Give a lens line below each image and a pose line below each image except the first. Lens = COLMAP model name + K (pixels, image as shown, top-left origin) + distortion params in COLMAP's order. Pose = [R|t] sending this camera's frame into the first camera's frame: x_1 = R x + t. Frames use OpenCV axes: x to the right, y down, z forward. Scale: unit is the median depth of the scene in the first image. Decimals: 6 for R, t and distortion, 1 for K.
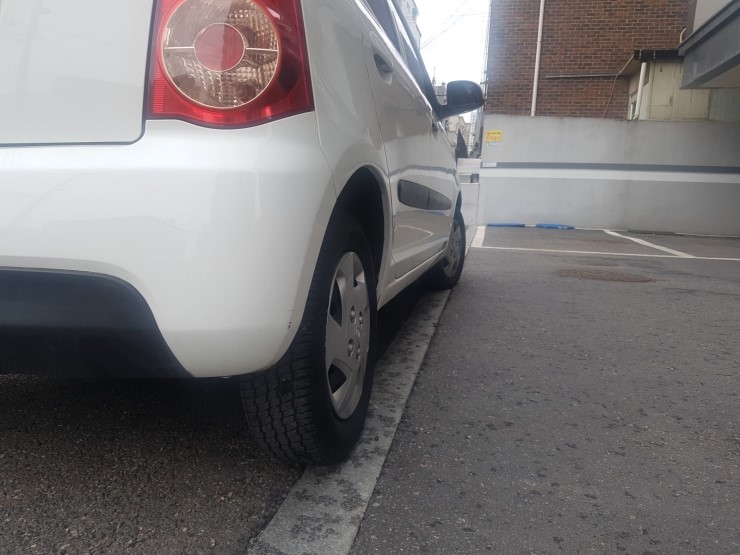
lens RADIAL K [[598.7, 0, 370.0], [0, 598.7, 277.5], [0, 0, 1]] dist [0.028499, -0.003992]
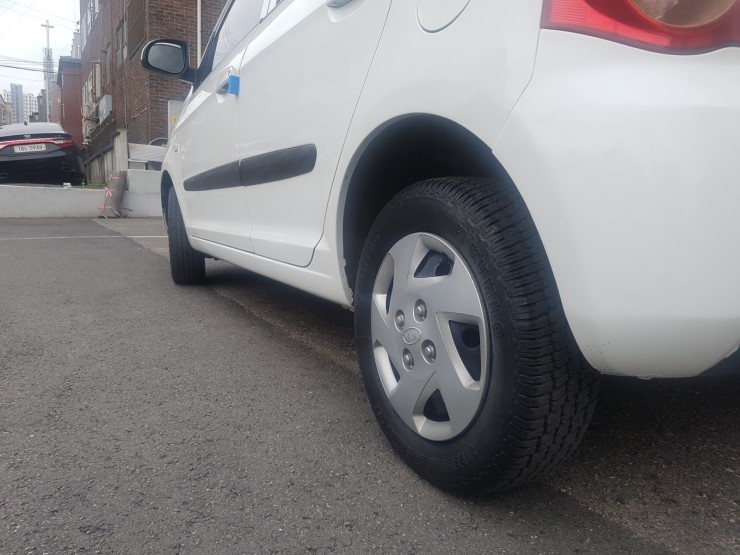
lens RADIAL K [[588.7, 0, 354.1], [0, 588.7, 290.3], [0, 0, 1]] dist [0.147664, -0.183058]
pose [[0.755444, -0.093750, 0.648471, -0.236085], [0.077649, 0.995546, 0.053470, -0.003496], [-0.650595, 0.009959, 0.759359, 0.103098]]
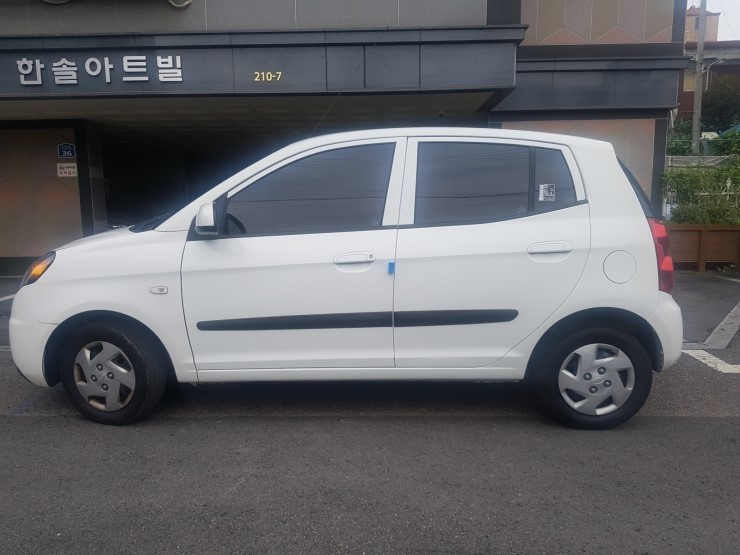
lens RADIAL K [[609.5, 0, 370.0], [0, 609.5, 277.5], [0, 0, 1]] dist [0.038423, -0.008627]
pose [[-0.226925, -0.143793, 0.963239, -0.427174], [0.138005, 0.974313, 0.177958, -0.112690], [-0.964085, 0.173315, -0.201252, 0.347998]]
